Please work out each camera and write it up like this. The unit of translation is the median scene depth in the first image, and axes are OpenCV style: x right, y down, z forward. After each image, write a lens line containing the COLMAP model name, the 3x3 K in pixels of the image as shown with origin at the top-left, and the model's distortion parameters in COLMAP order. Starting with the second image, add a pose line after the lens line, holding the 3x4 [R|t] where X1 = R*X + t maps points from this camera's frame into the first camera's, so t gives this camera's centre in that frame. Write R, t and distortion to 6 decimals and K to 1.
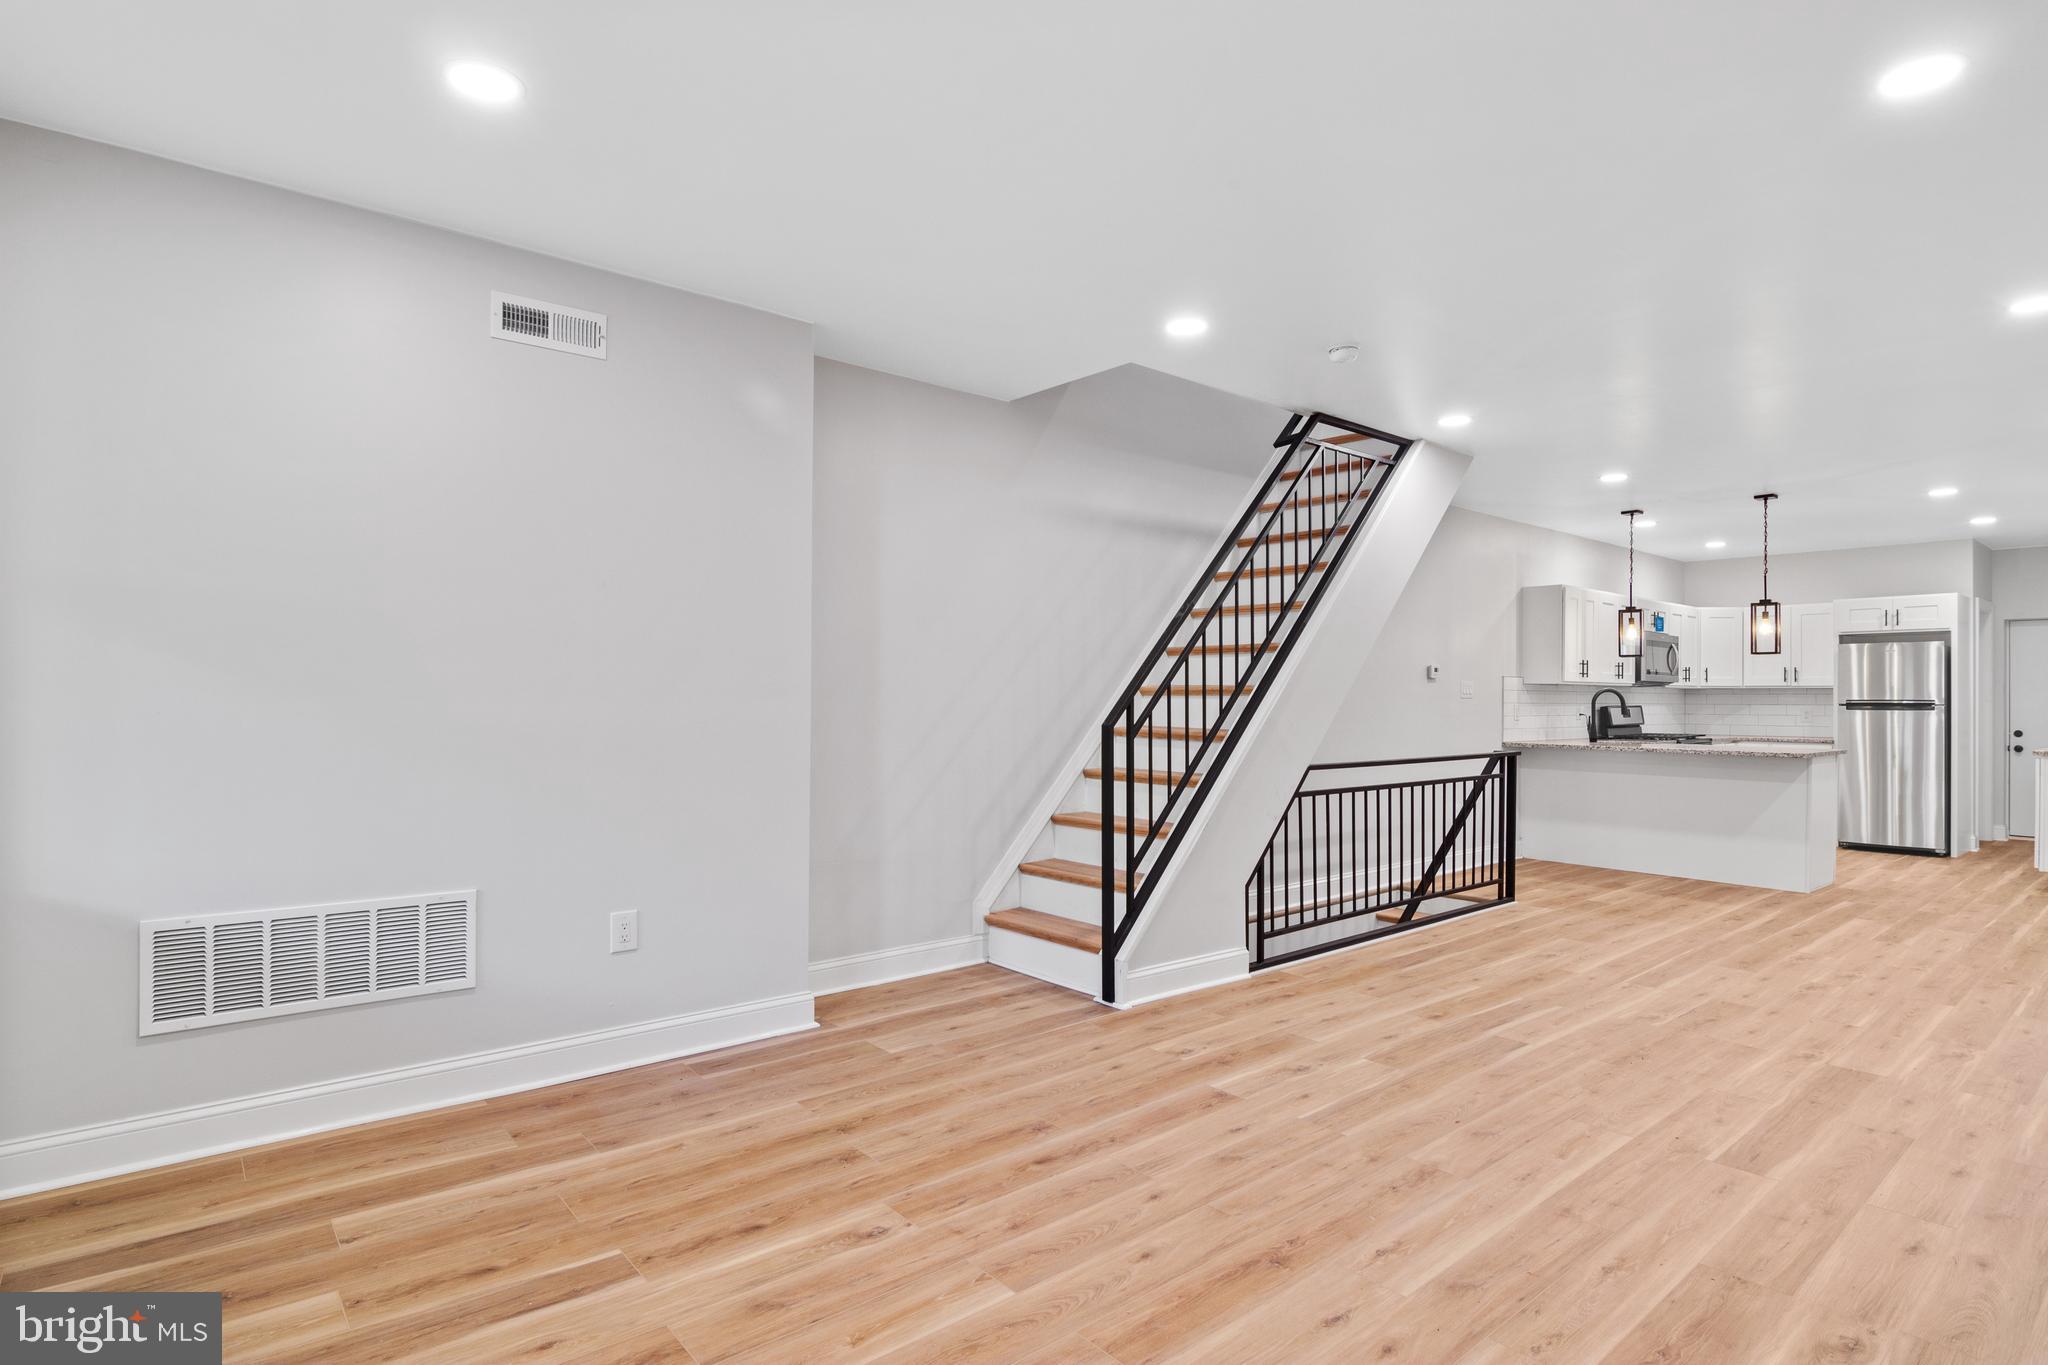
lens RADIAL K [[1037.2, 0, 1010.3], [0, 1037.2, 689.5], [0, 0, 1]] dist [-0.012257, -0.009995]
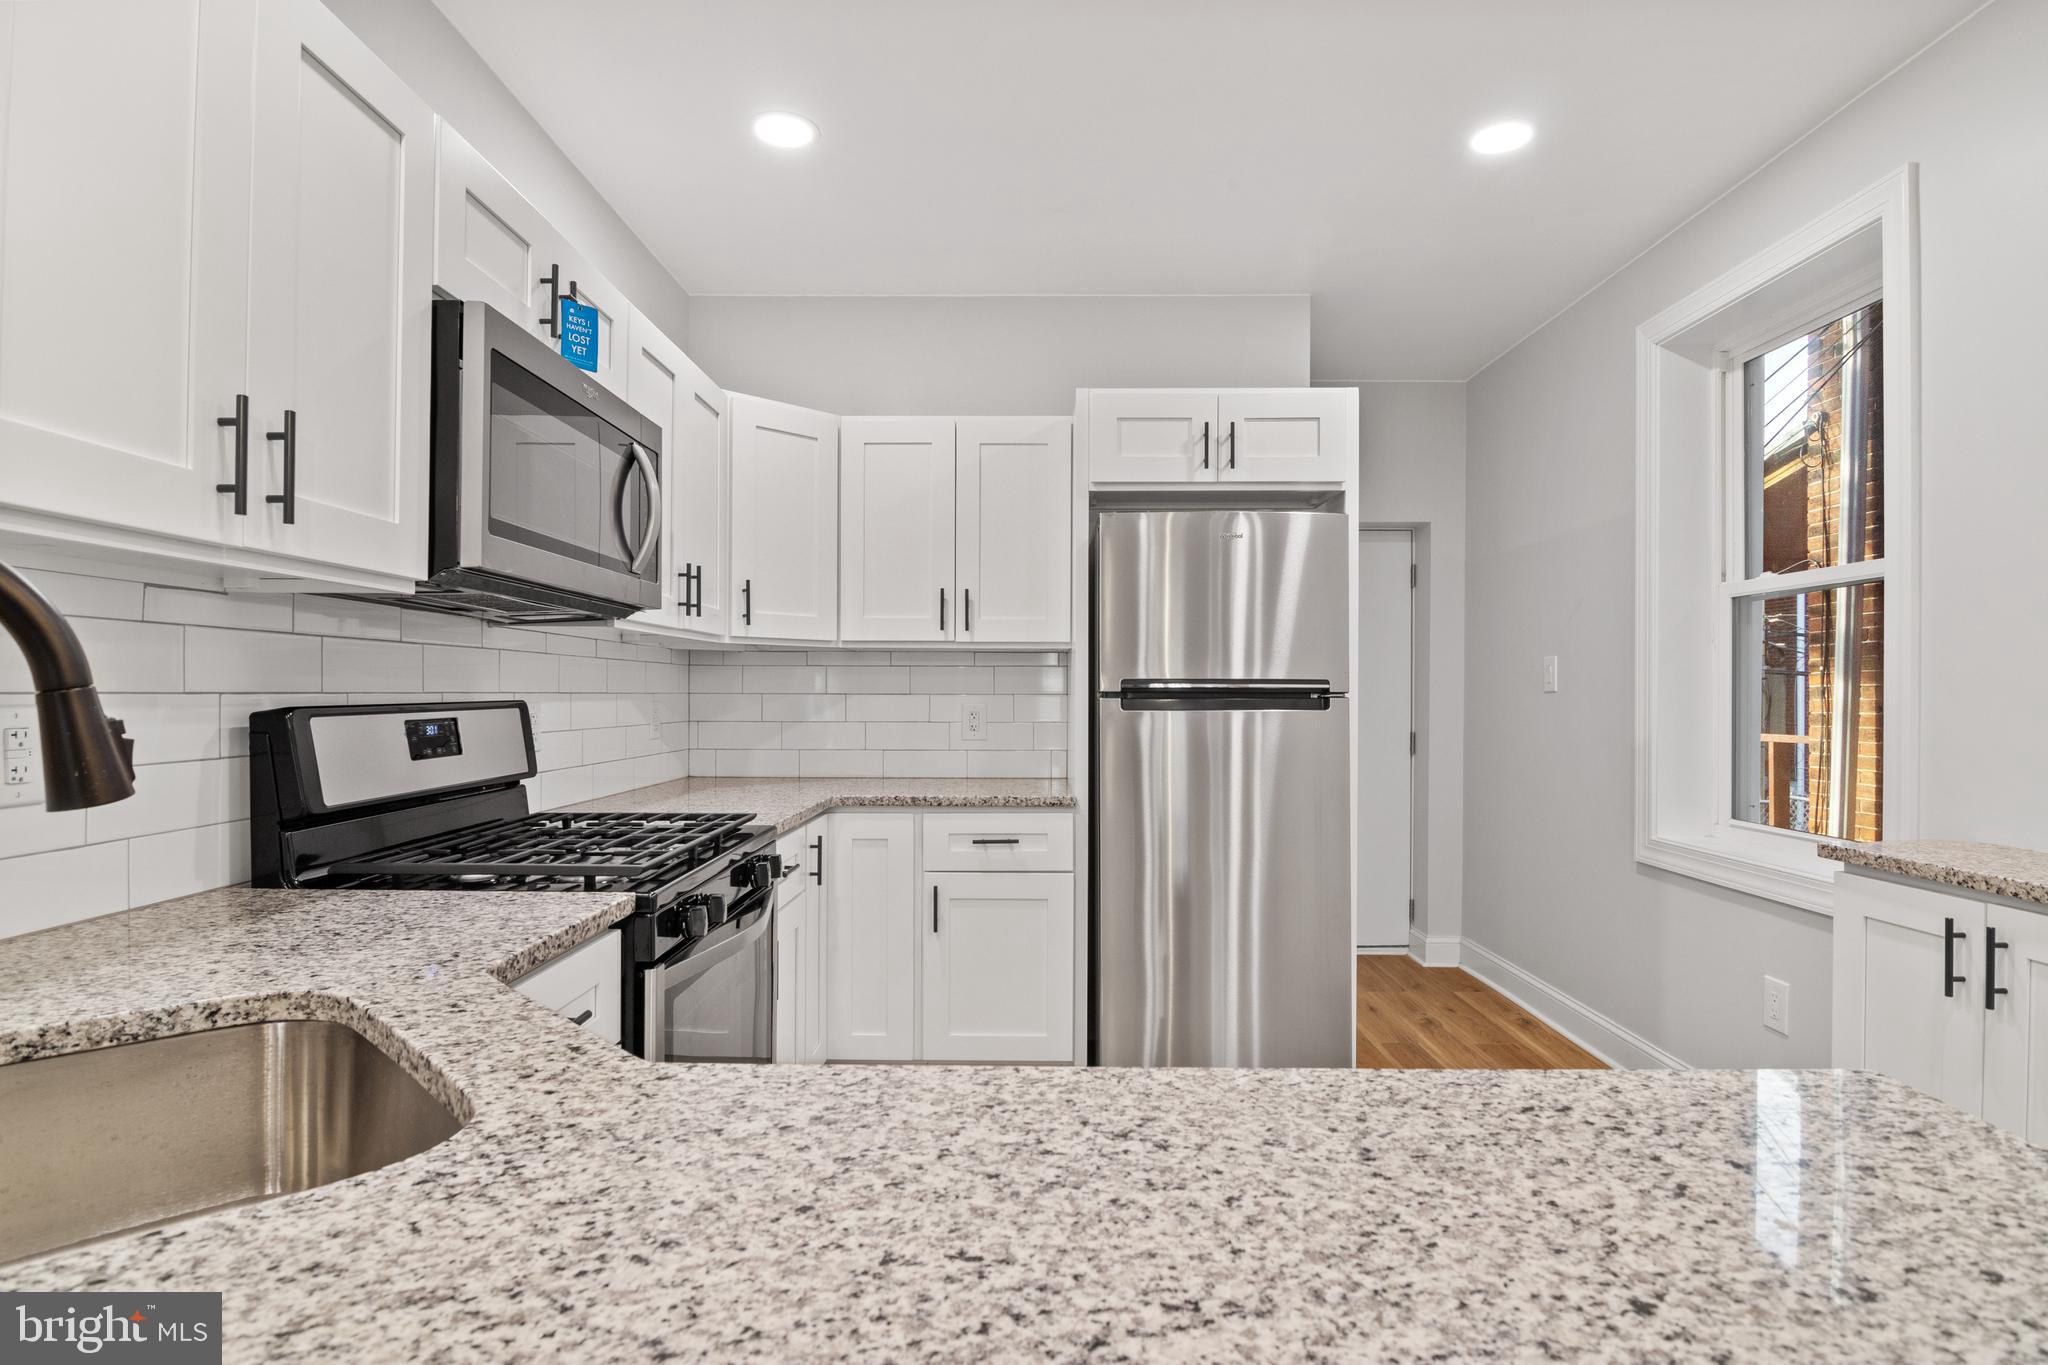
lens RADIAL K [[1037.2, 0, 1020.6], [0, 1037.2, 688.5], [0, 0, 1]] dist [-0.012257, -0.009995]
pose [[0.637077, -0.001016, 0.770800, 0.916390], [-0.006340, 0.999958, 0.006559, 0.018717], [-0.770774, -0.009065, 0.637044, 1.385098]]
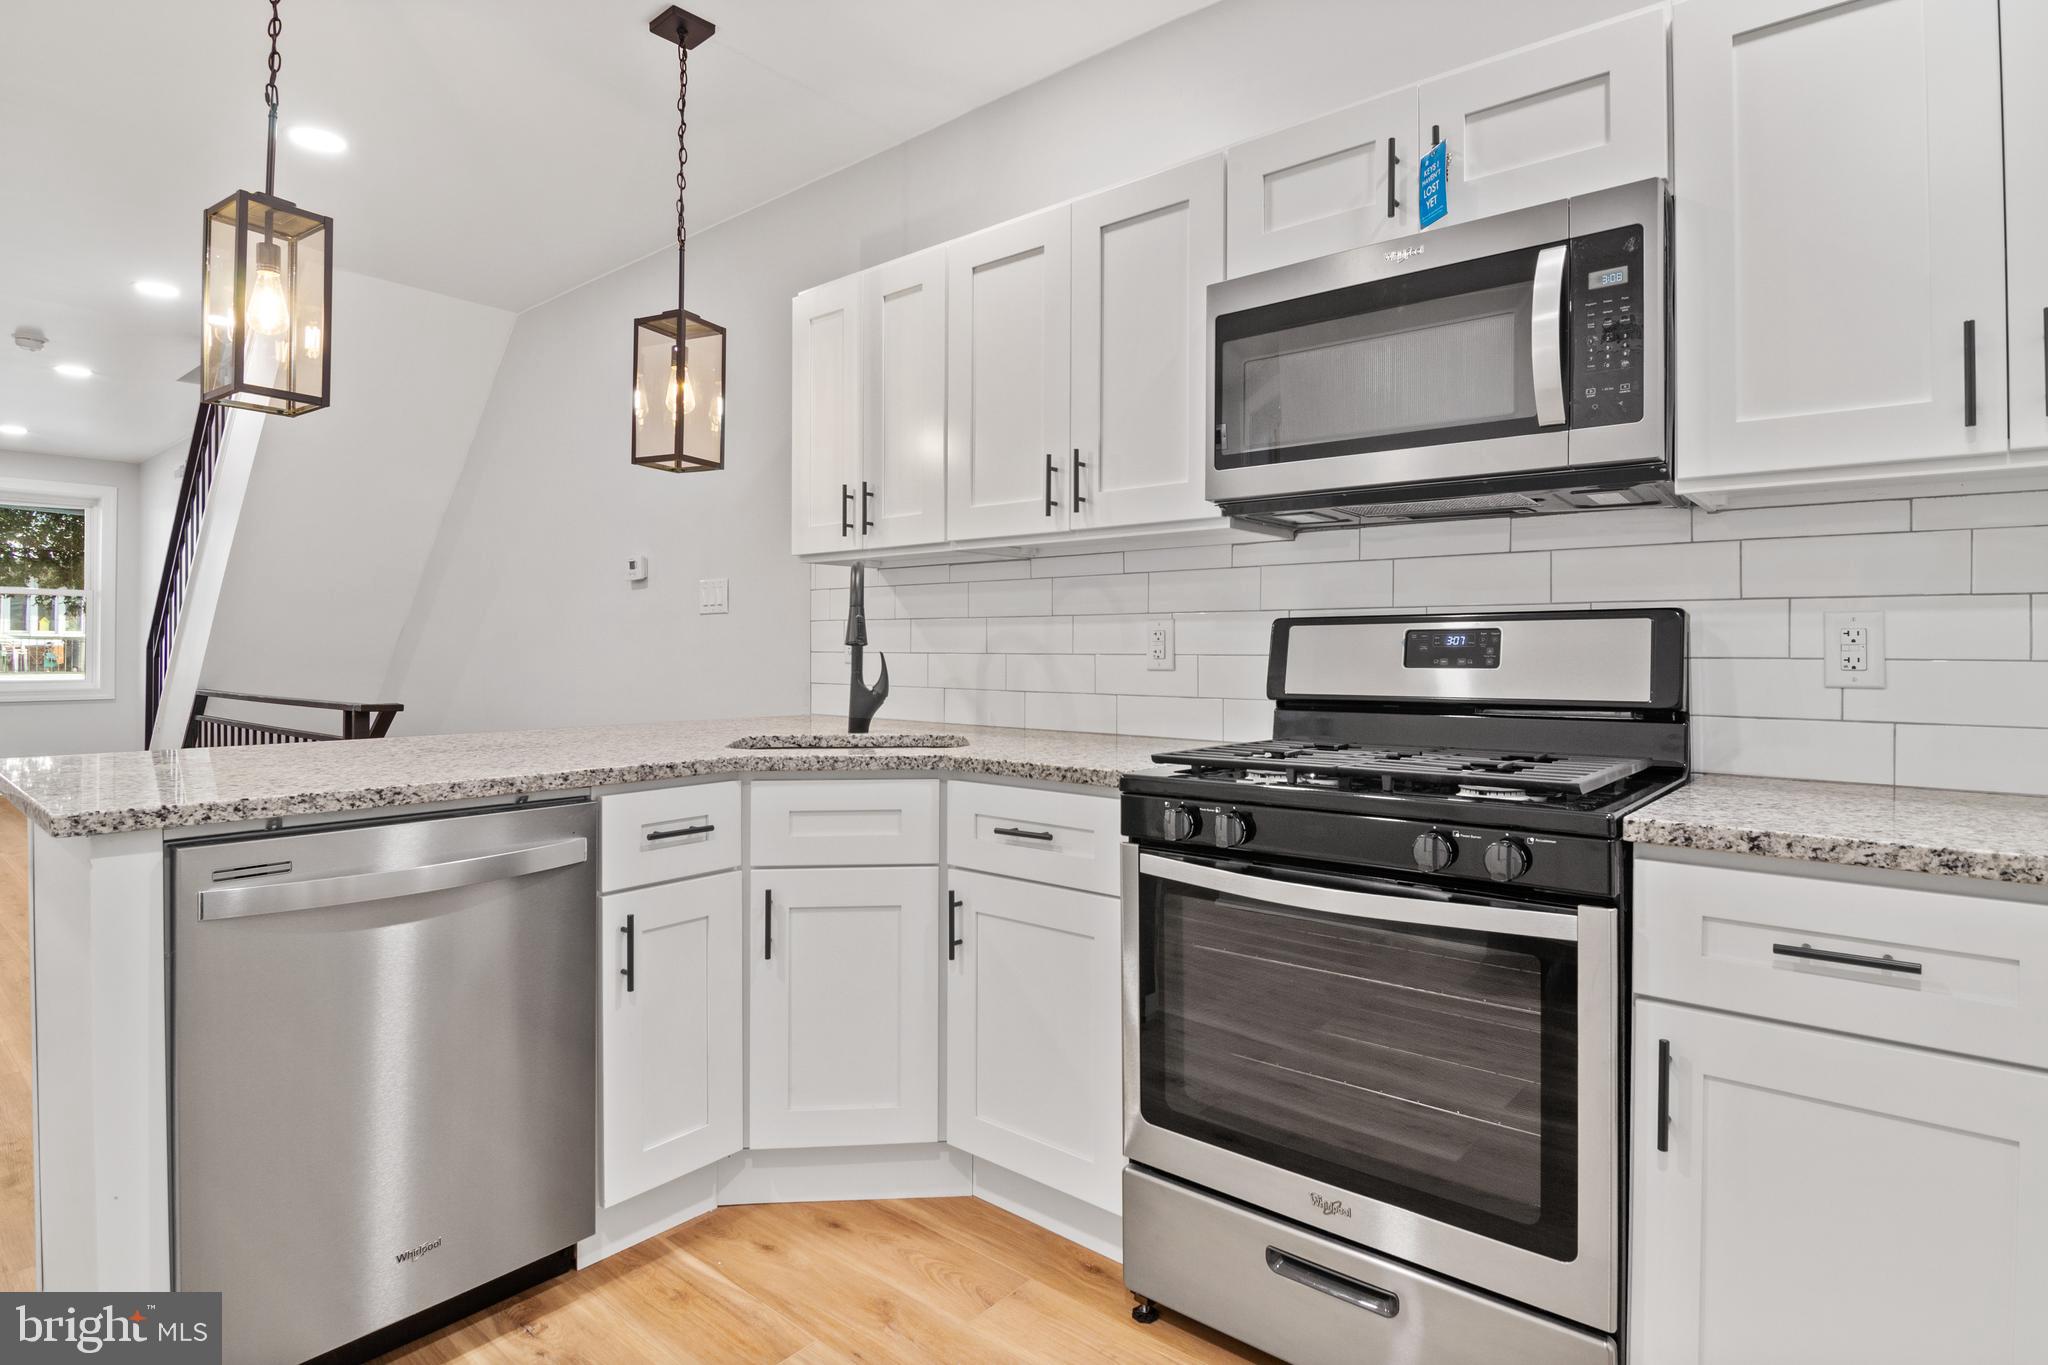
lens RADIAL K [[1082.1, 0, 1006.5], [0, 1082.1, 644.9], [0, 0, 1]] dist [-0.001740, -0.009192]
pose [[0.167597, -0.008655, -0.985818, 1.438075], [0.008738, 0.999935, -0.007293, 0.041145], [0.985817, -0.007391, 0.167662, 1.567033]]
